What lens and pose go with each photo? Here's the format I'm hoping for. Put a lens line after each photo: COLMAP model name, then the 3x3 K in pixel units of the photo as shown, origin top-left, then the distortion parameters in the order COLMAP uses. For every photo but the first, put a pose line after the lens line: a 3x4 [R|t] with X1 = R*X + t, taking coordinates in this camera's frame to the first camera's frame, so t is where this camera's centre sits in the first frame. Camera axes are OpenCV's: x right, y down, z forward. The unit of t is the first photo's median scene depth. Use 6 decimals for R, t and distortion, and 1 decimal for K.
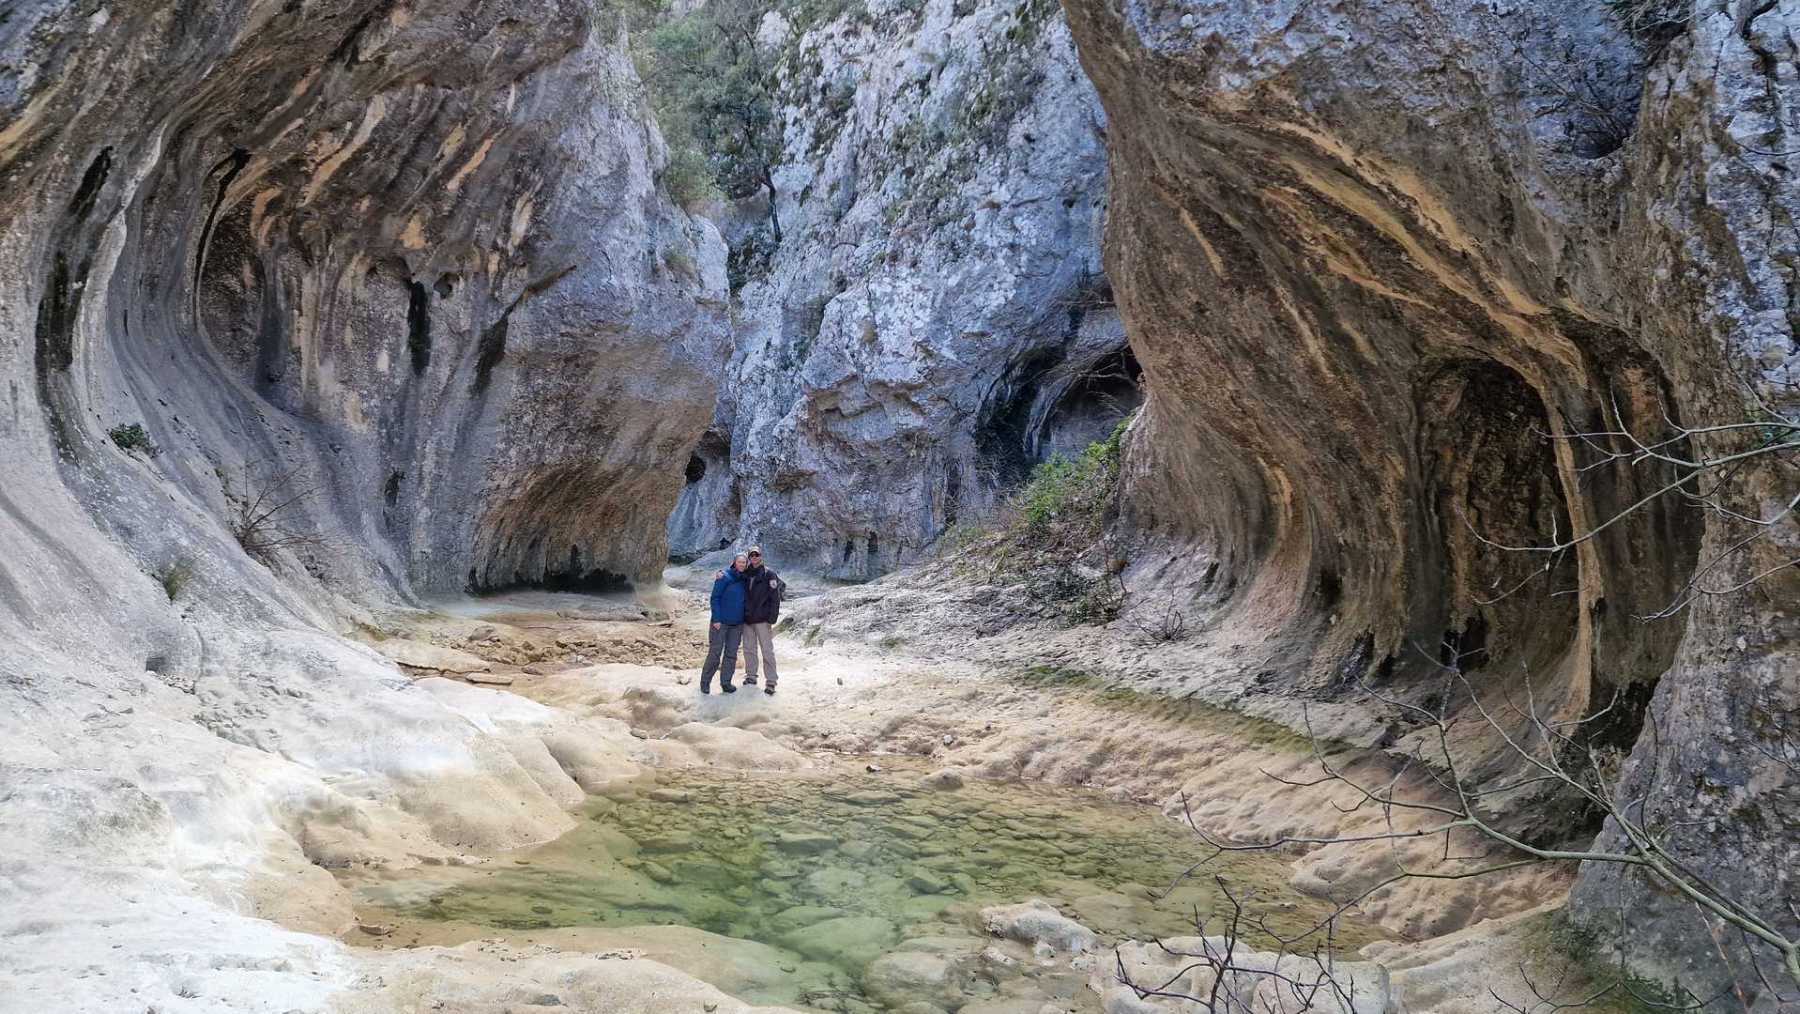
lens RADIAL K [[1175.0, 0, 888.7], [0, 1175.0, 503.3], [0, 0, 1]] dist [0.091440, -0.053538]
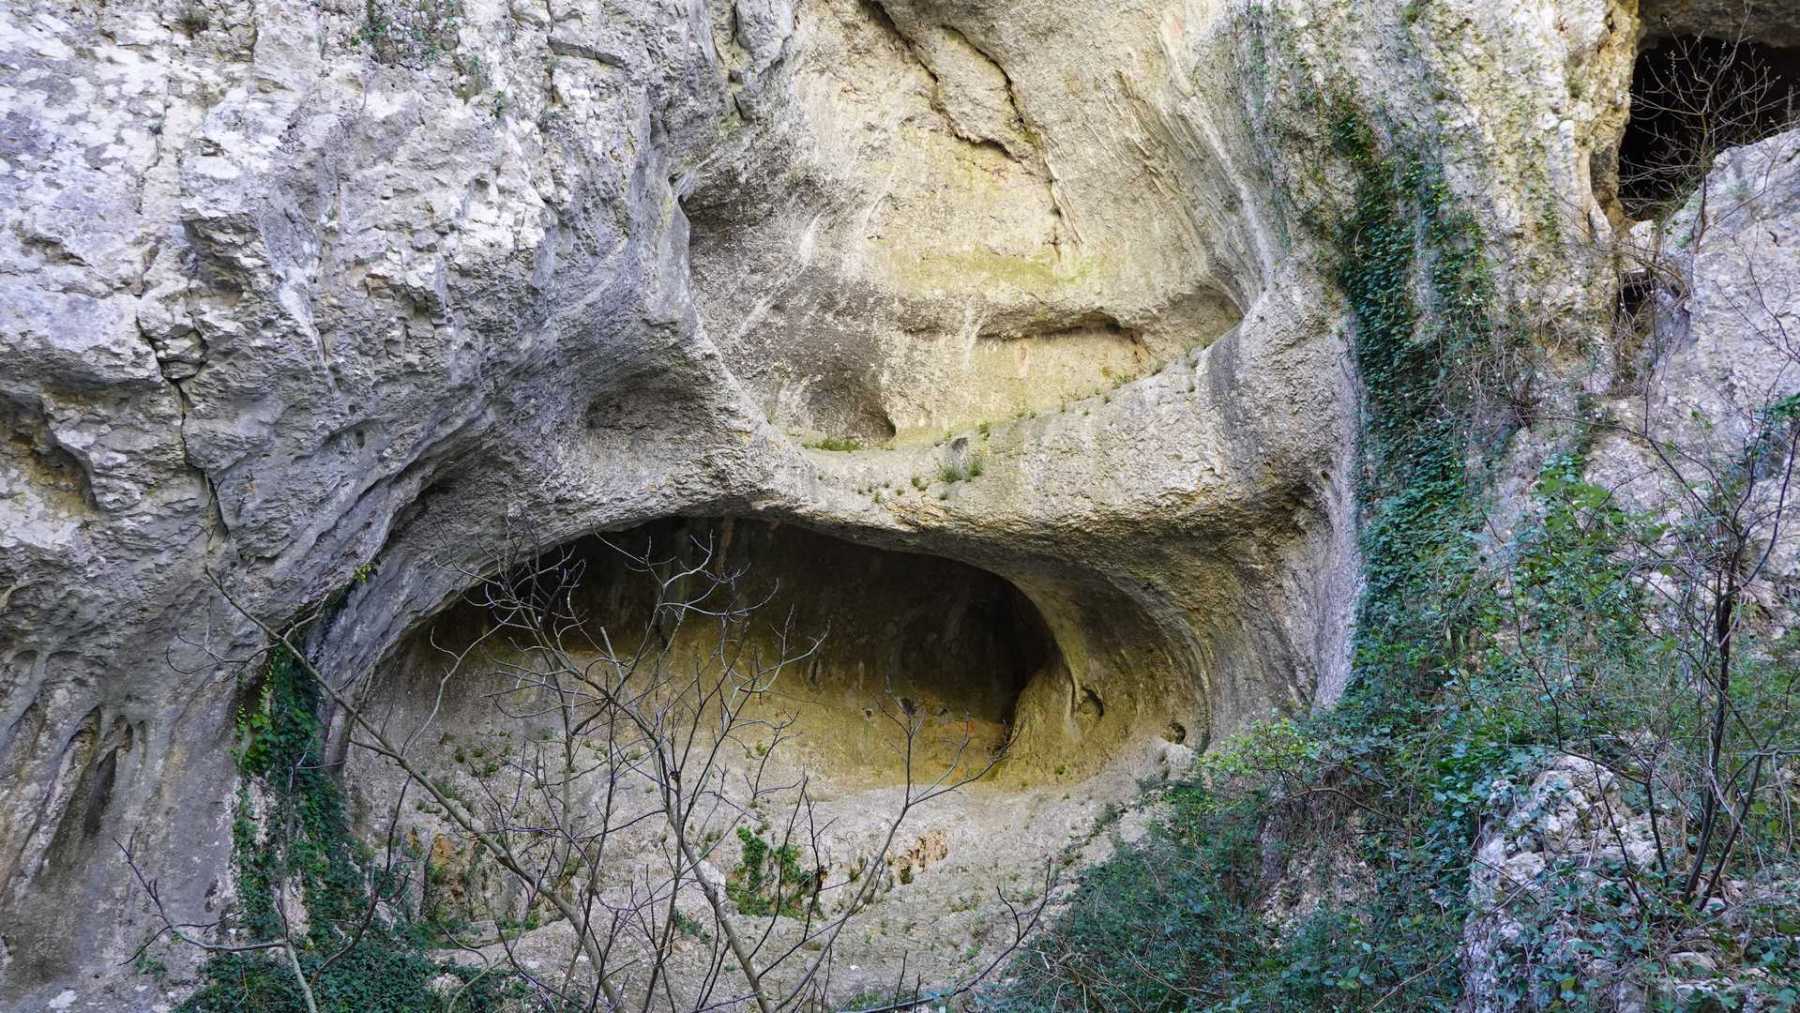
lens RADIAL K [[1198.8, 0, 899.5], [0, 1198.8, 502.9], [0, 0, 1]] dist [-0.028944, 0.040130]
pose [[0.605281, 0.319504, 0.729076, -0.130405], [-0.039585, 0.926860, -0.373315, 0.028014], [-0.795027, 0.197100, 0.573659, 1.833413]]
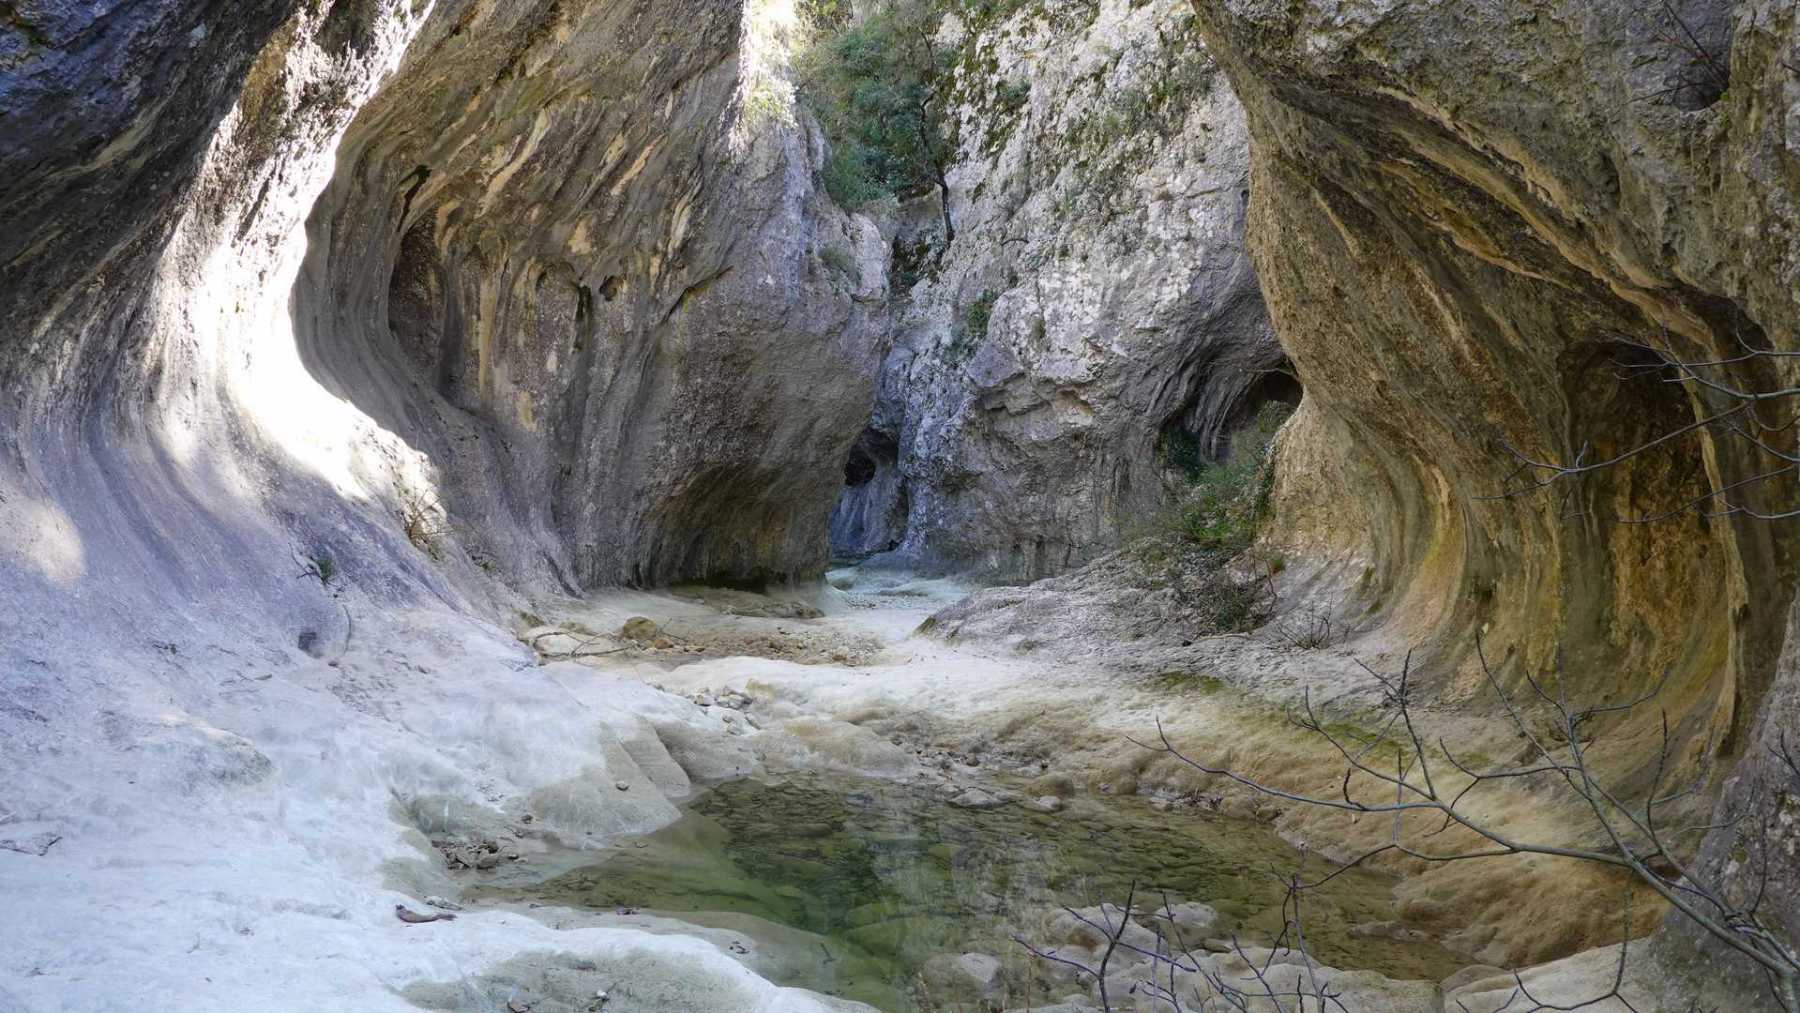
lens RADIAL K [[1198.8, 0, 899.8], [0, 1198.8, 512.6], [0, 0, 1]] dist [-0.028944, 0.040130]
pose [[0.989785, 0.010633, -0.142174, 0.034928], [-0.009931, 0.999935, 0.005645, 0.004598], [0.142225, -0.004176, 0.989826, 0.008634]]
